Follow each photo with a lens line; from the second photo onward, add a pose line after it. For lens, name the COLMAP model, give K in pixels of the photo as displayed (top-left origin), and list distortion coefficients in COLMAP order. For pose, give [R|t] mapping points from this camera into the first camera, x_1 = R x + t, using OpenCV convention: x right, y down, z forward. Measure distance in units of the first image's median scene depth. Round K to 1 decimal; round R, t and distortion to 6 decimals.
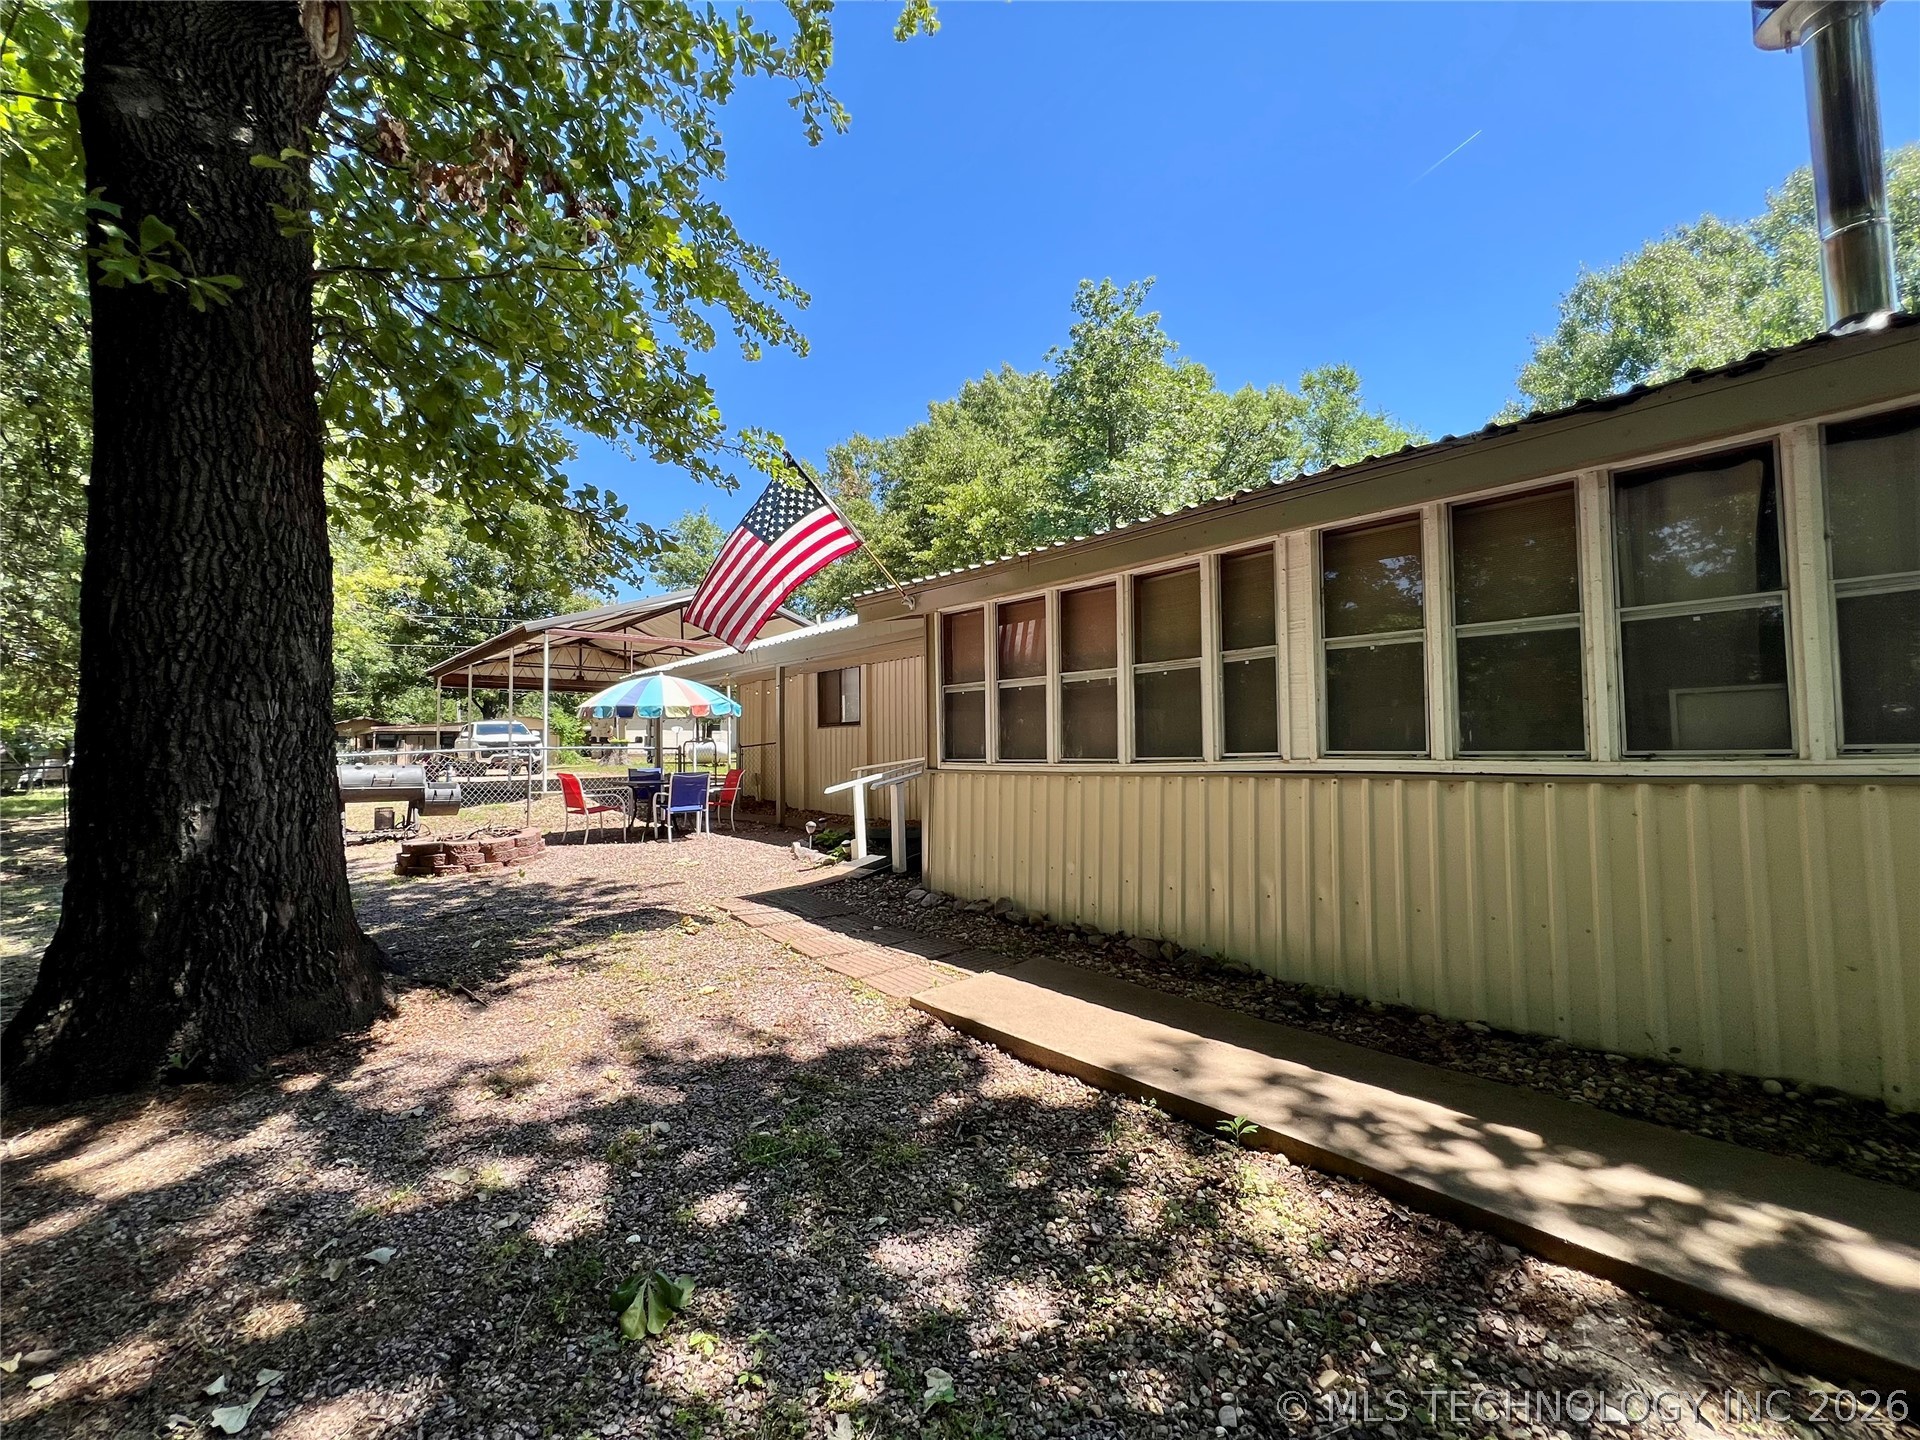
lens RADIAL K [[765.1, 0, 963.3], [0, 765.1, 715.6], [0, 0, 1]] dist [-0.002827, -0.000284]
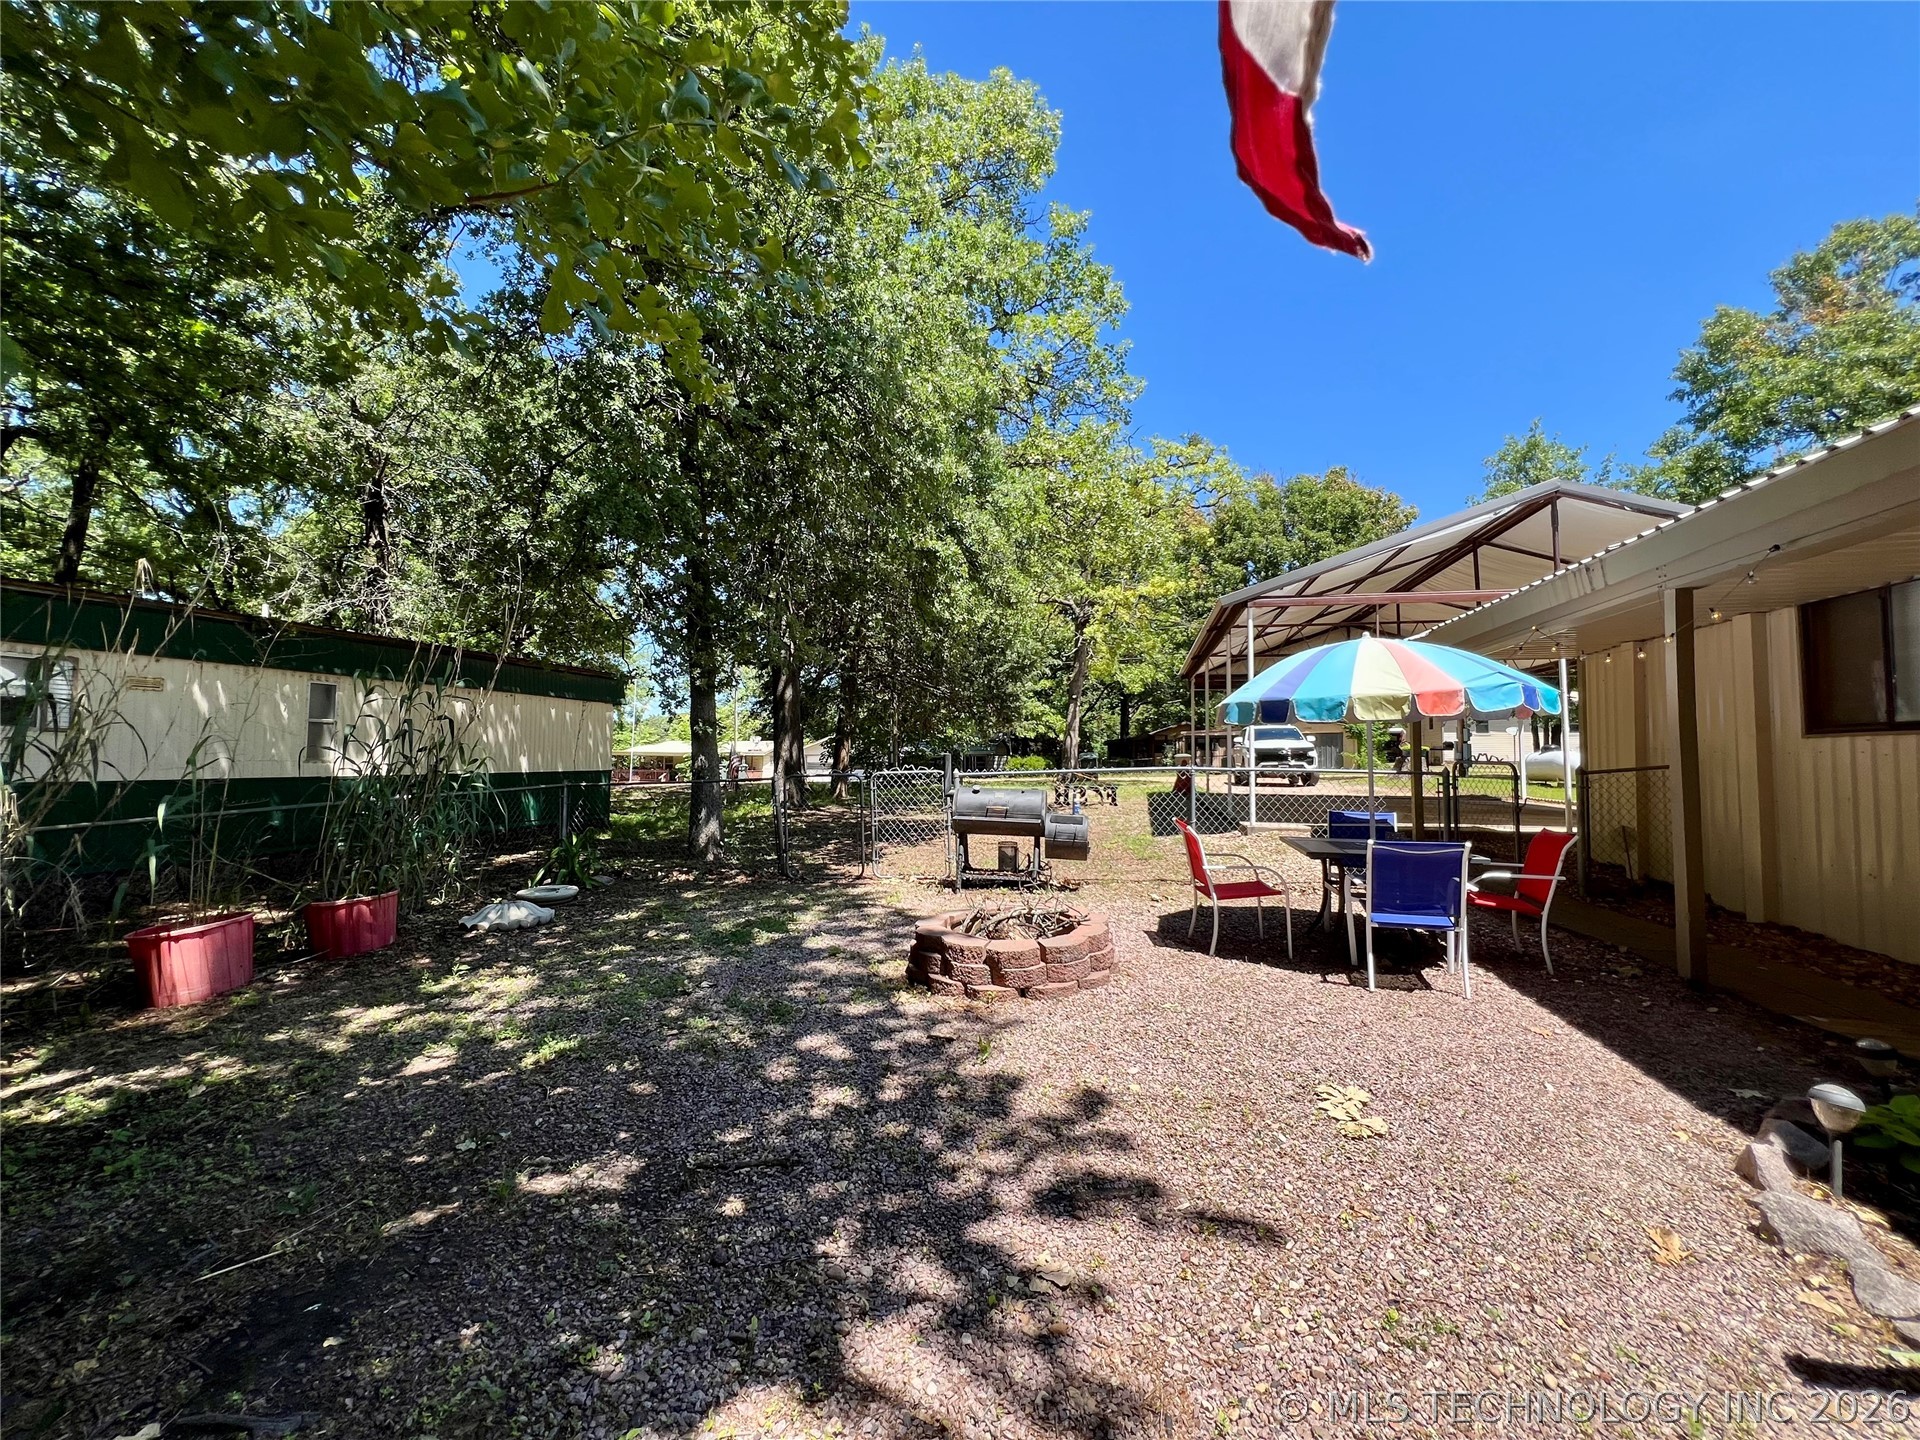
lens RADIAL K [[765.1, 0, 953.0], [0, 765.1, 708.9], [0, 0, 1]] dist [-0.002827, -0.000284]
pose [[0.534590, -0.033977, -0.844428, -0.111074], [0.025934, 0.999380, -0.023793, 0.000098], [0.844713, -0.009180, 0.535140, 0.488167]]
